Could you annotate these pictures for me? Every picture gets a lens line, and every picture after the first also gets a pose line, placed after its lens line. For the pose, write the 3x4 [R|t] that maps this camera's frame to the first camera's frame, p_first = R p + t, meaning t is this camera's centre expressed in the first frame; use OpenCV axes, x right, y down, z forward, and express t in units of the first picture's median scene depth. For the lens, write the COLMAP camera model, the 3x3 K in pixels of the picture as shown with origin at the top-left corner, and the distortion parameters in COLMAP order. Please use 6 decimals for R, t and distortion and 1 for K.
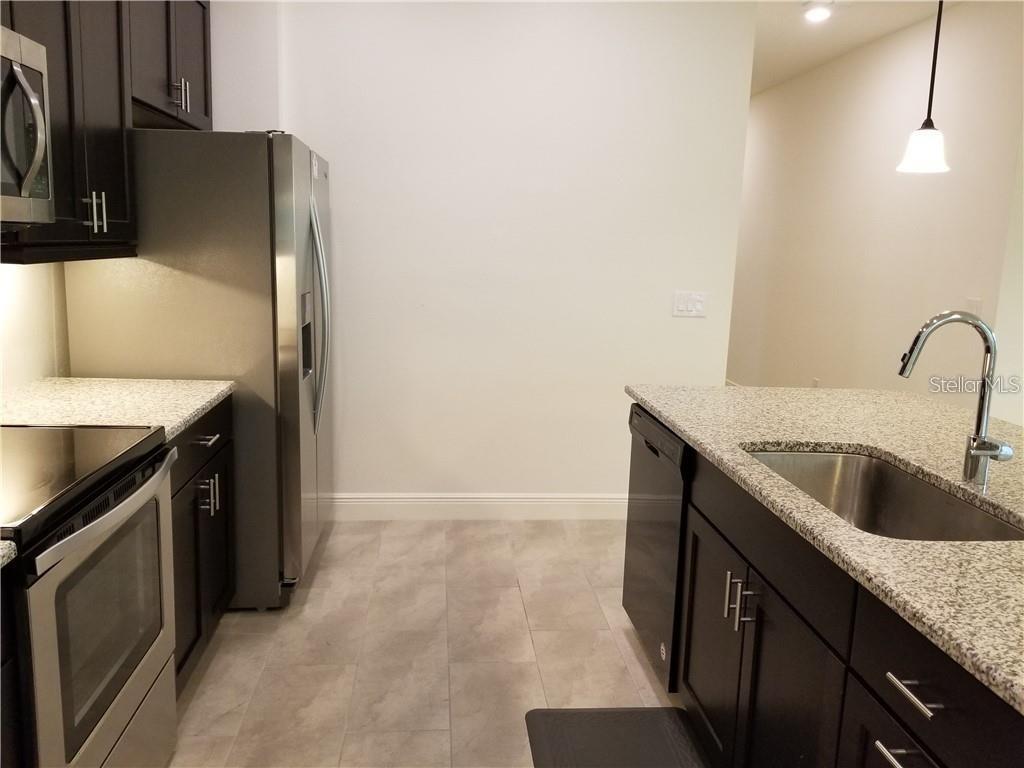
lens RADIAL K [[791.6, 0, 511.3], [0, 791.6, 380.7], [0, 0, 1]] dist [-0.027563, -0.044089]
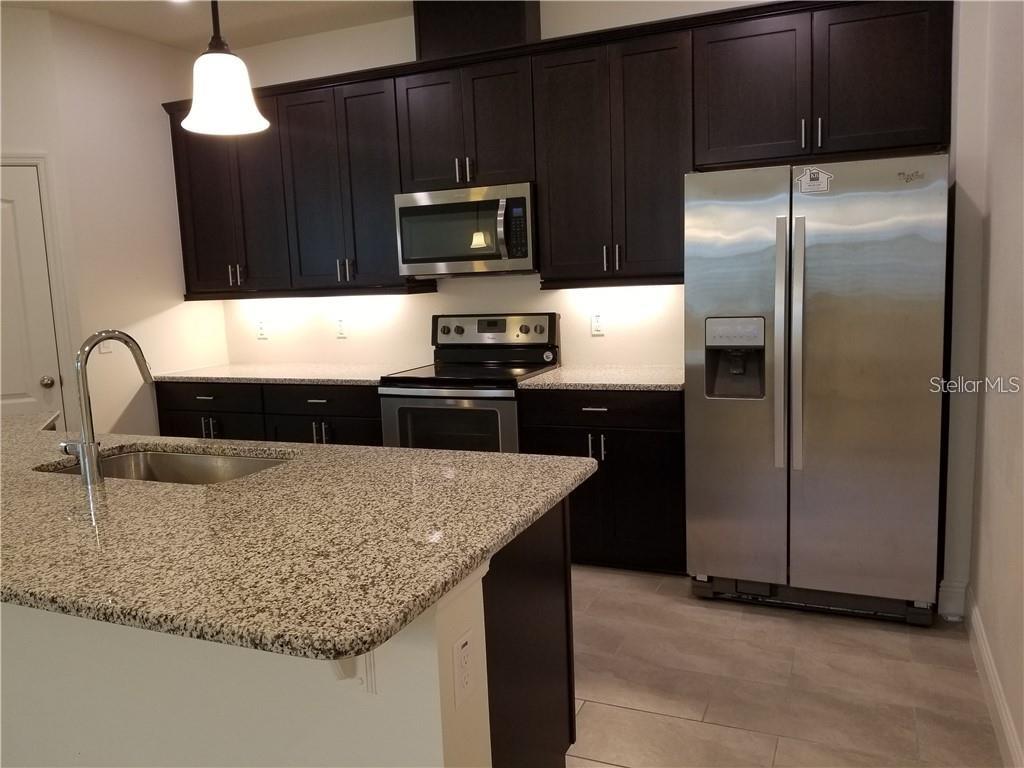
lens RADIAL K [[791.6, 0, 512.6], [0, 791.6, 382.7], [0, 0, 1]] dist [-0.027563, -0.044089]
pose [[-0.485795, 0.107475, -0.867440, 0.664554], [-0.123512, 0.974013, 0.189851, -0.160188], [0.865302, 0.199368, -0.459896, 1.056296]]
